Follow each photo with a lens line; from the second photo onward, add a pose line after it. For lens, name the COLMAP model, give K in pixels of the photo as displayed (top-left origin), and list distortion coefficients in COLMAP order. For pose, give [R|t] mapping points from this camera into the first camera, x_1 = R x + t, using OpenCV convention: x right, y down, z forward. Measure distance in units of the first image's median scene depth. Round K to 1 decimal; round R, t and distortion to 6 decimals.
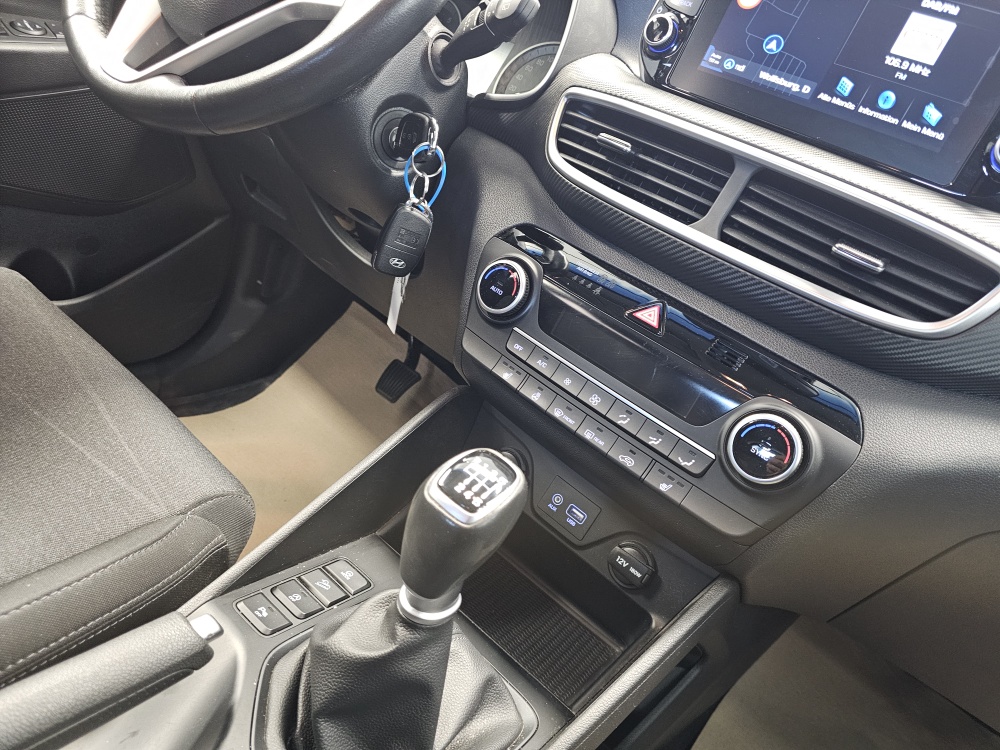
lens RADIAL K [[674.1, 0, 504.9], [0, 674.1, 377.1], [0, 0, 1]] dist [0.045442, -0.052467]
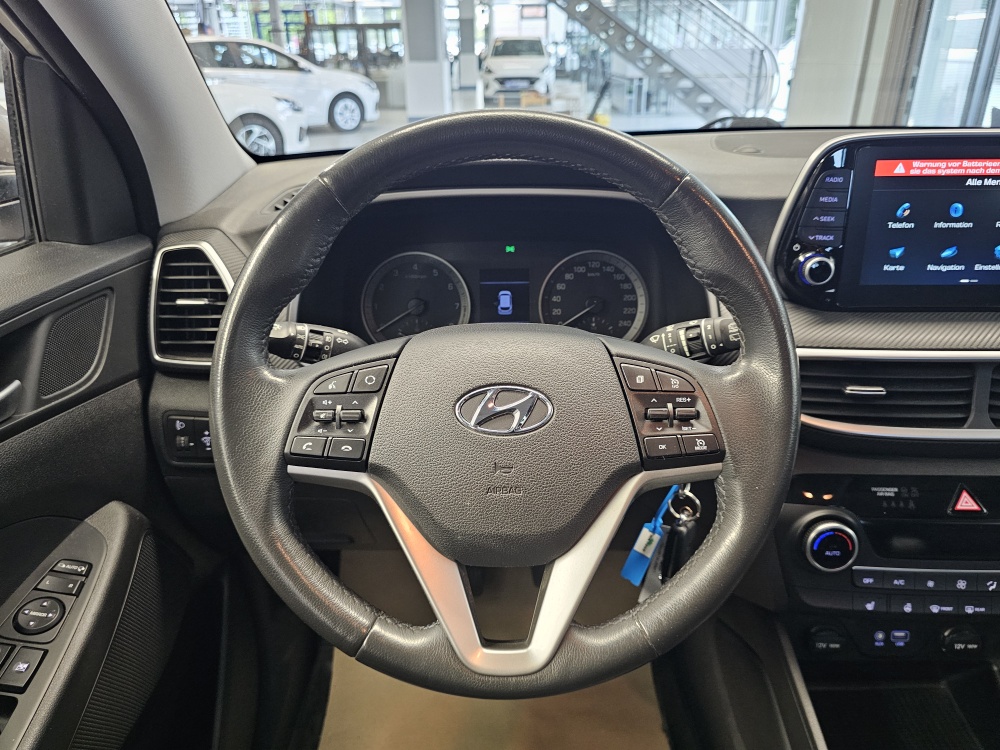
lens RADIAL K [[691.9, 0, 499.9], [0, 691.9, 374.1], [0, 0, 1]] dist [0.037791, -0.062577]
pose [[0.743389, -0.570053, 0.349875, -0.717568], [0.513541, 0.821597, 0.247497, -1.034499], [-0.428543, -0.004311, 0.903511, 0.253703]]
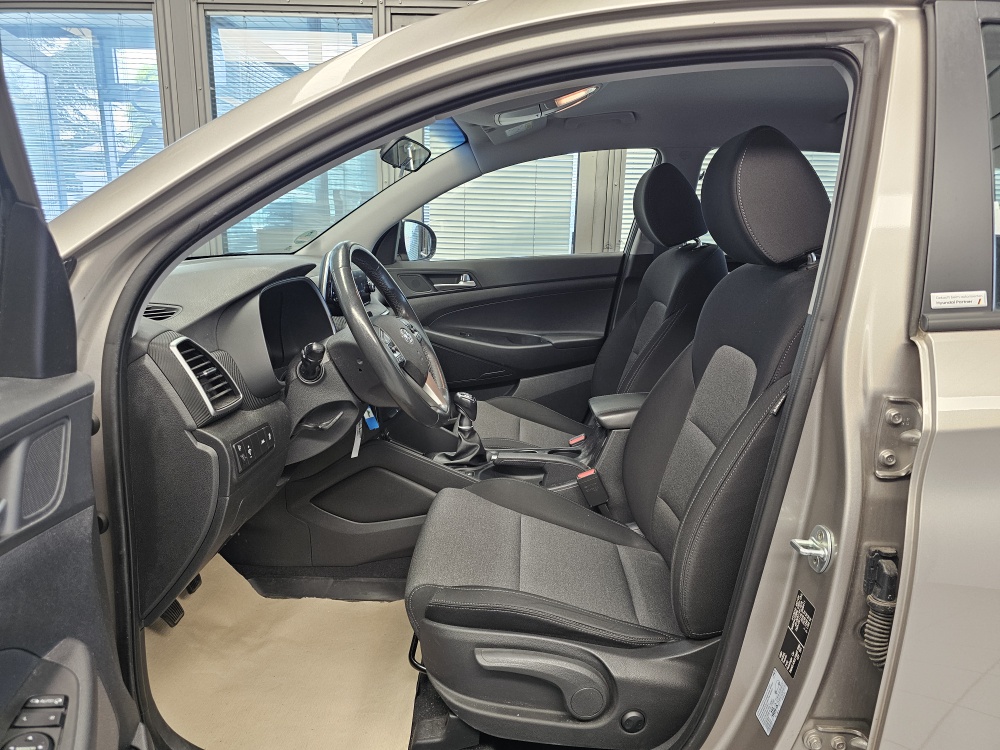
lens RADIAL K [[667.7, 0, 503.5], [0, 667.7, 374.9], [0, 0, 1]] dist [0.081097, -0.108291]
pose [[-0.536998, -0.528502, 0.657510, -2.464407], [0.118505, 0.724435, 0.679081, -2.420117], [-0.835219, 0.442583, -0.326390, 1.729196]]
